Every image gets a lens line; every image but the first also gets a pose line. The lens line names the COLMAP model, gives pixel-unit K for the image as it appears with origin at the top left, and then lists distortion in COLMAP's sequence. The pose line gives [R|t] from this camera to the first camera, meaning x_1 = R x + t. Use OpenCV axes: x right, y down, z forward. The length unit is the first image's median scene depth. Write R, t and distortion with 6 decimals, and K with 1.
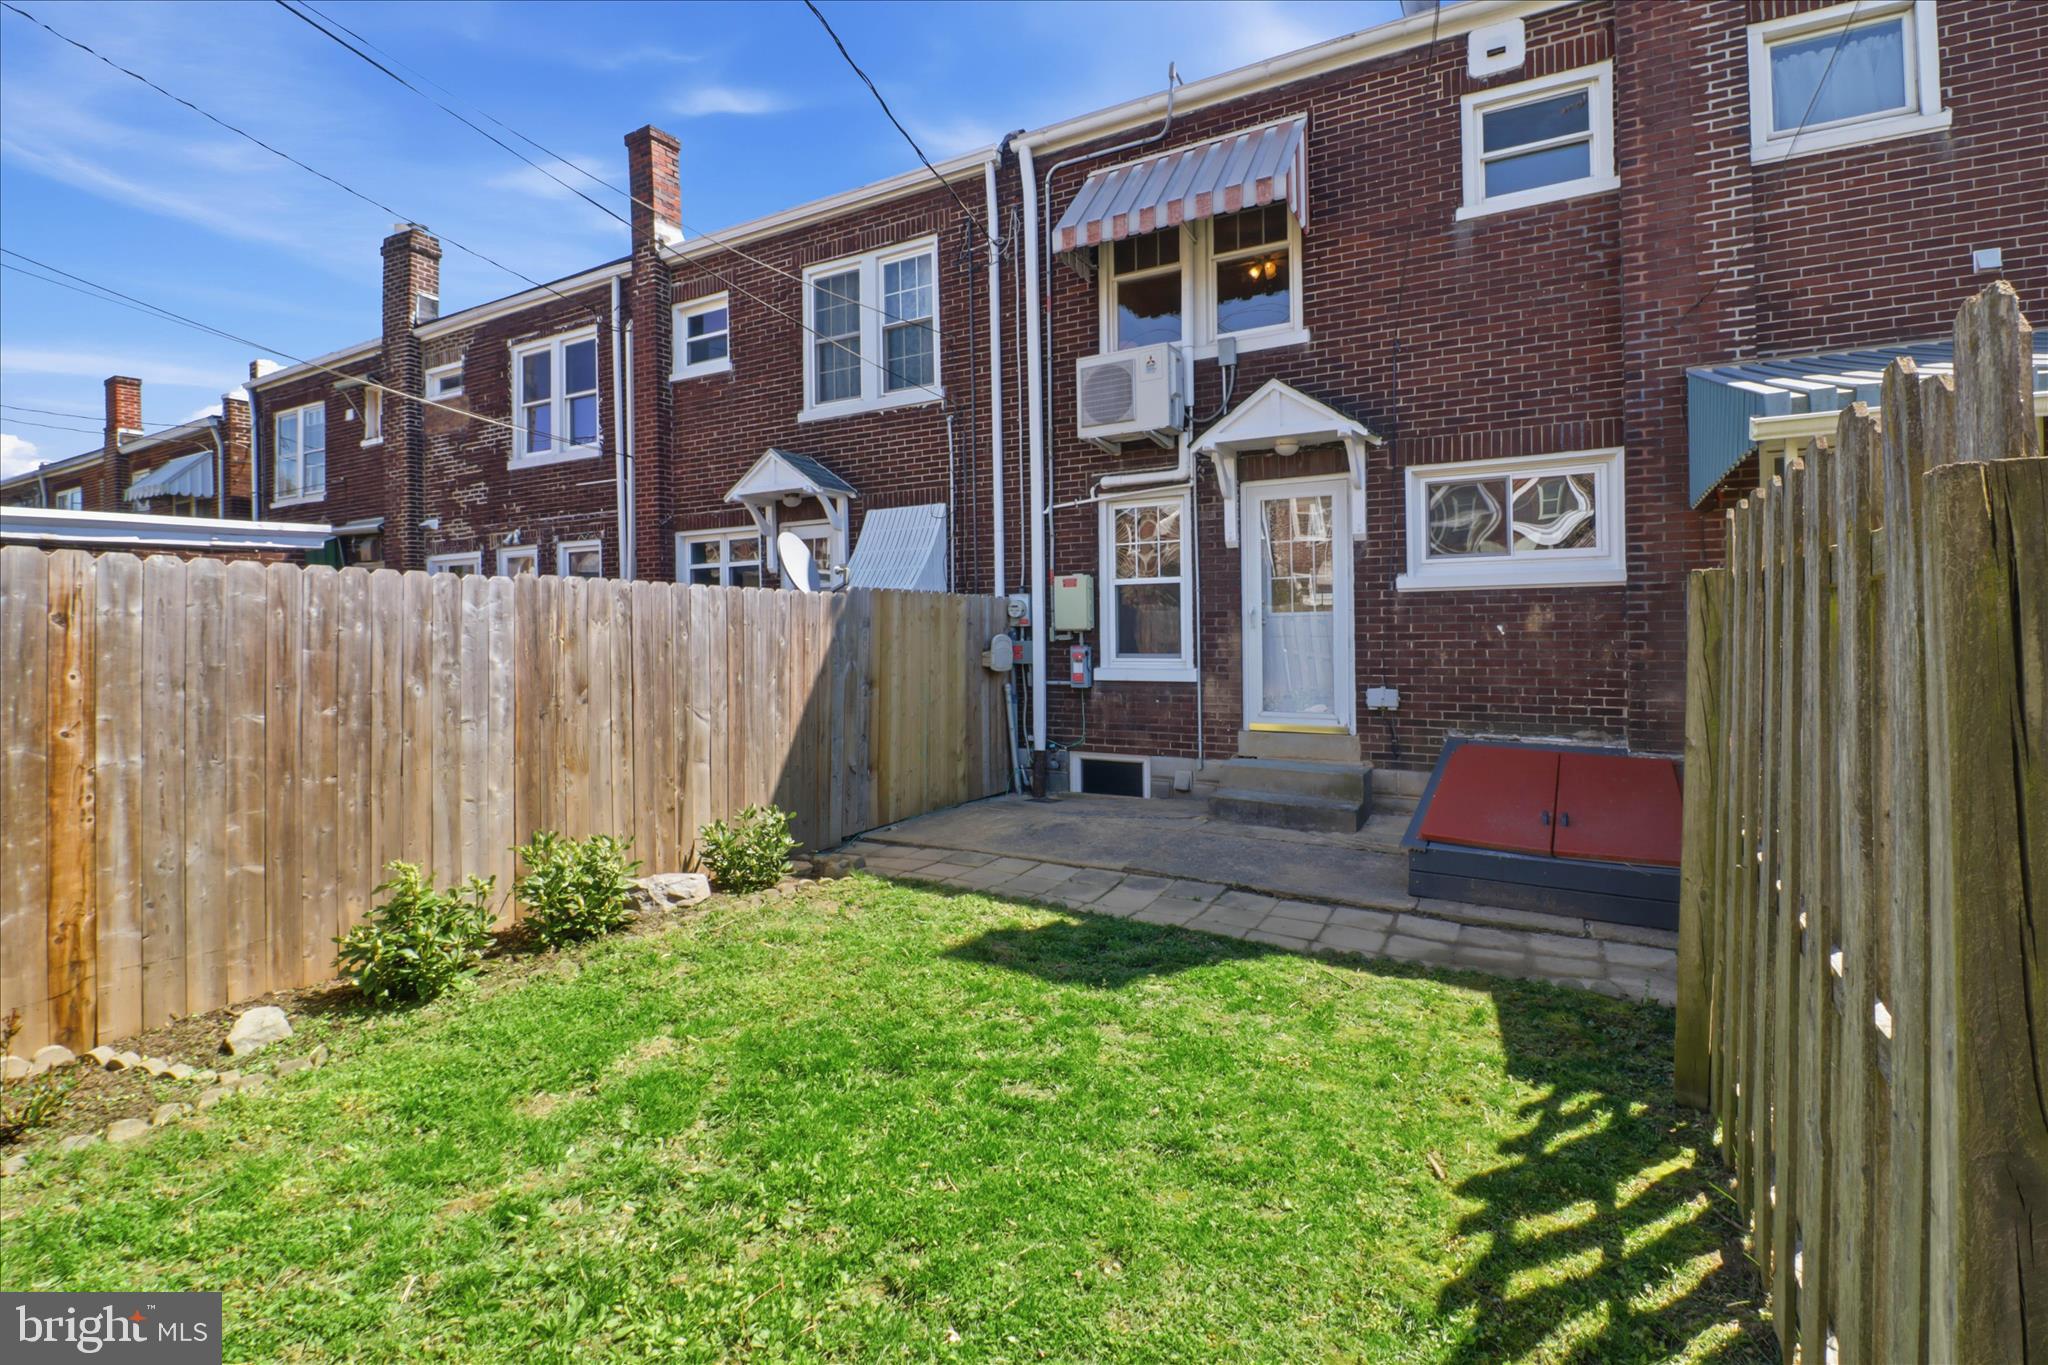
lens RADIAL K [[970.5, 0, 999.9], [0, 970.5, 640.4], [0, 0, 1]] dist [0.002554, -0.015740]
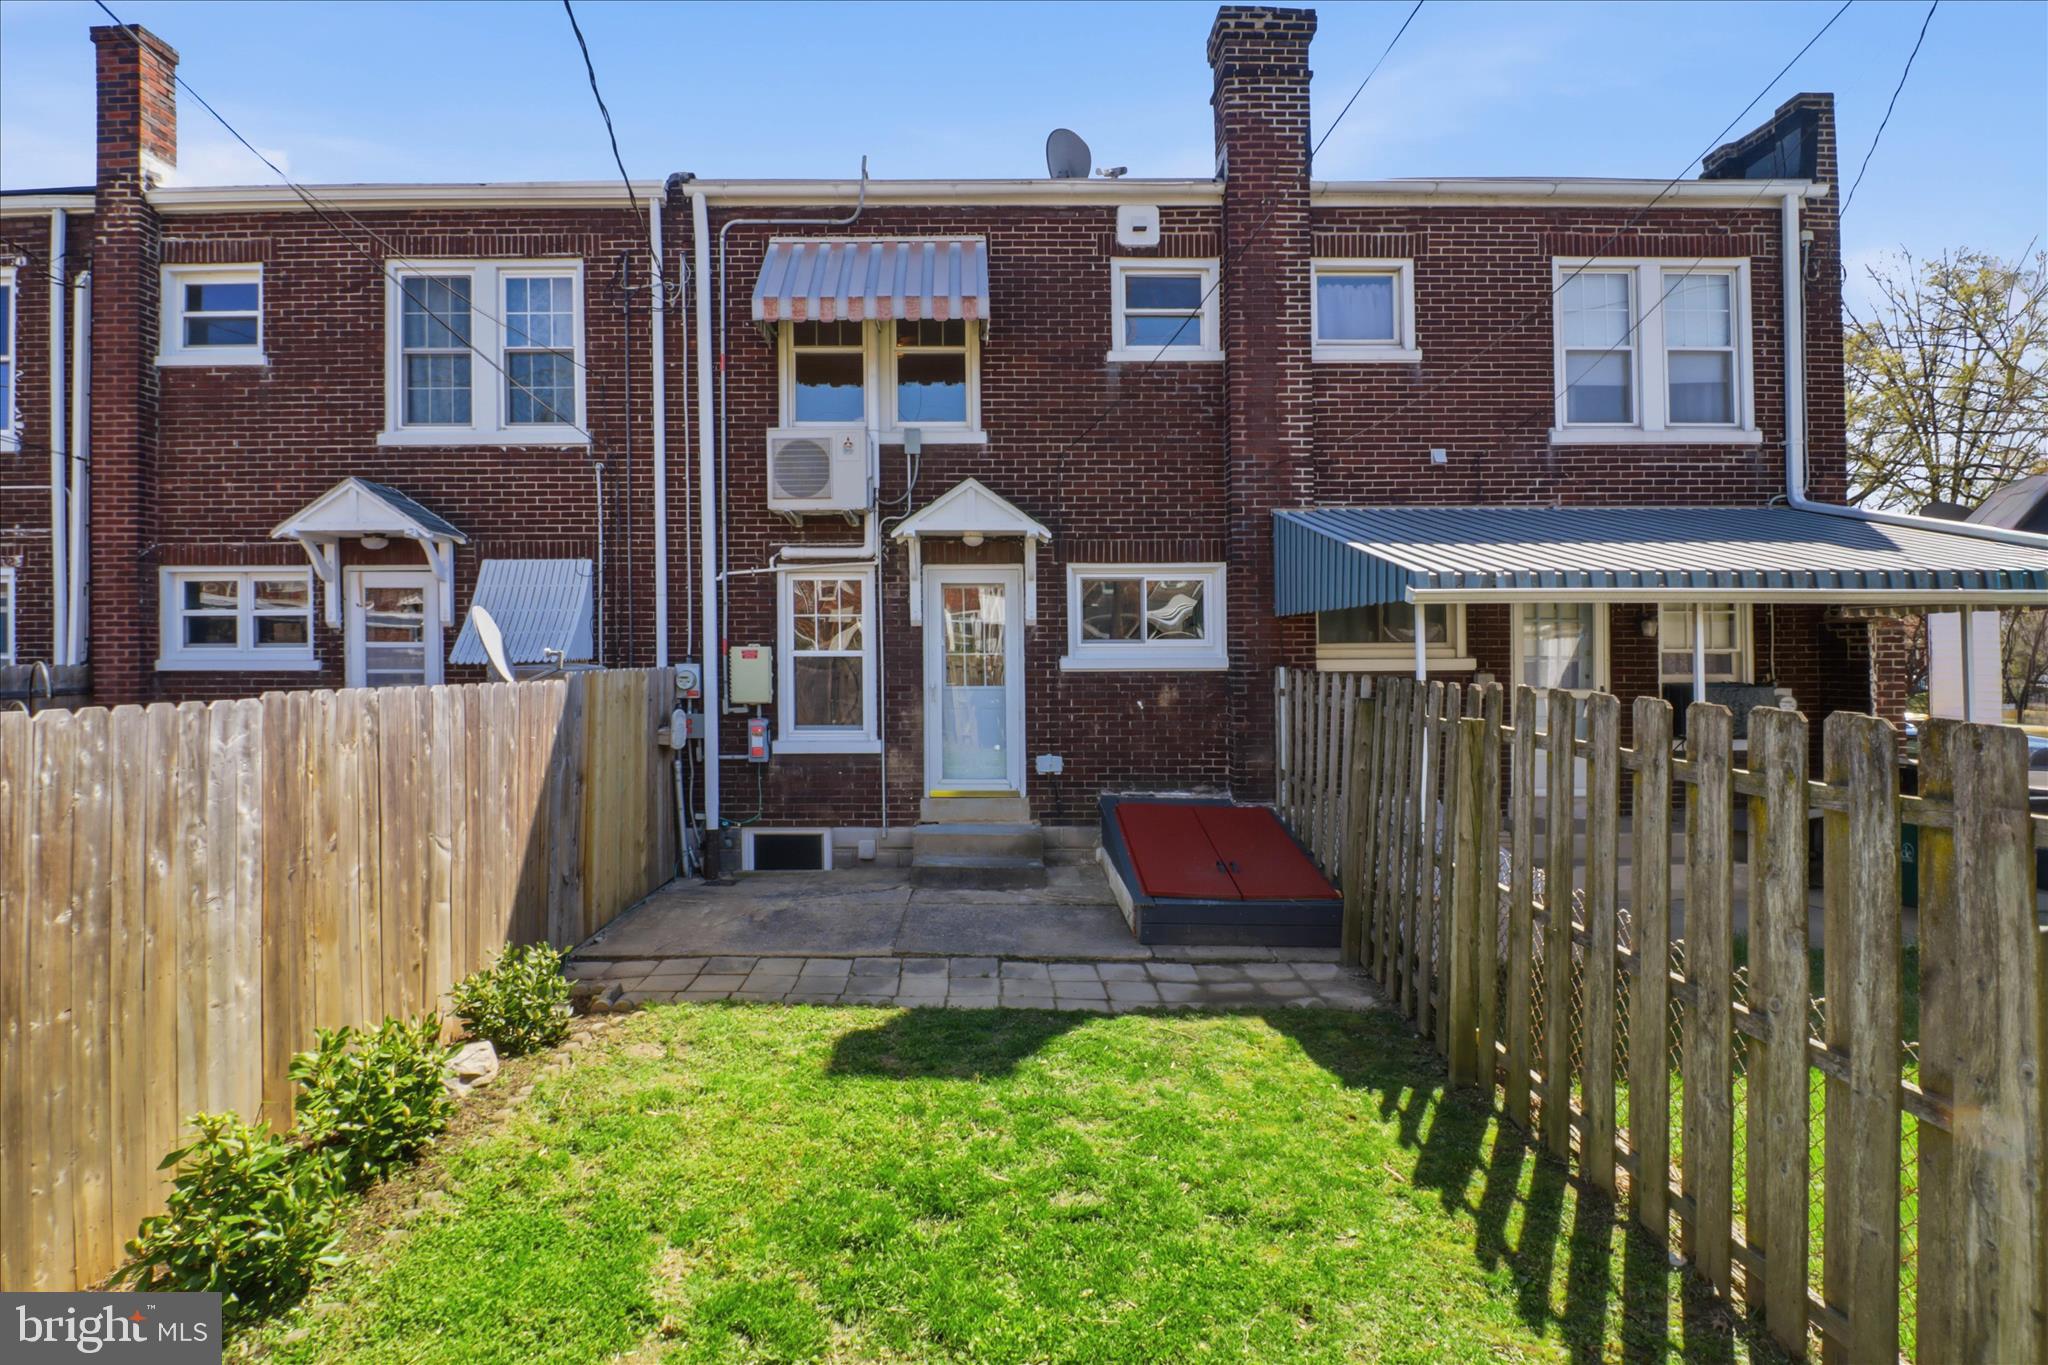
lens RADIAL K [[1006.3, 0, 963.1], [0, 1006.3, 636.5], [0, 0, 1]] dist [0.000339, -0.017477]
pose [[0.858216, 0.010816, 0.513174, -0.280498], [-0.003022, 0.999867, -0.016021, -0.066193], [-0.513280, 0.012199, 0.858135, 0.030081]]
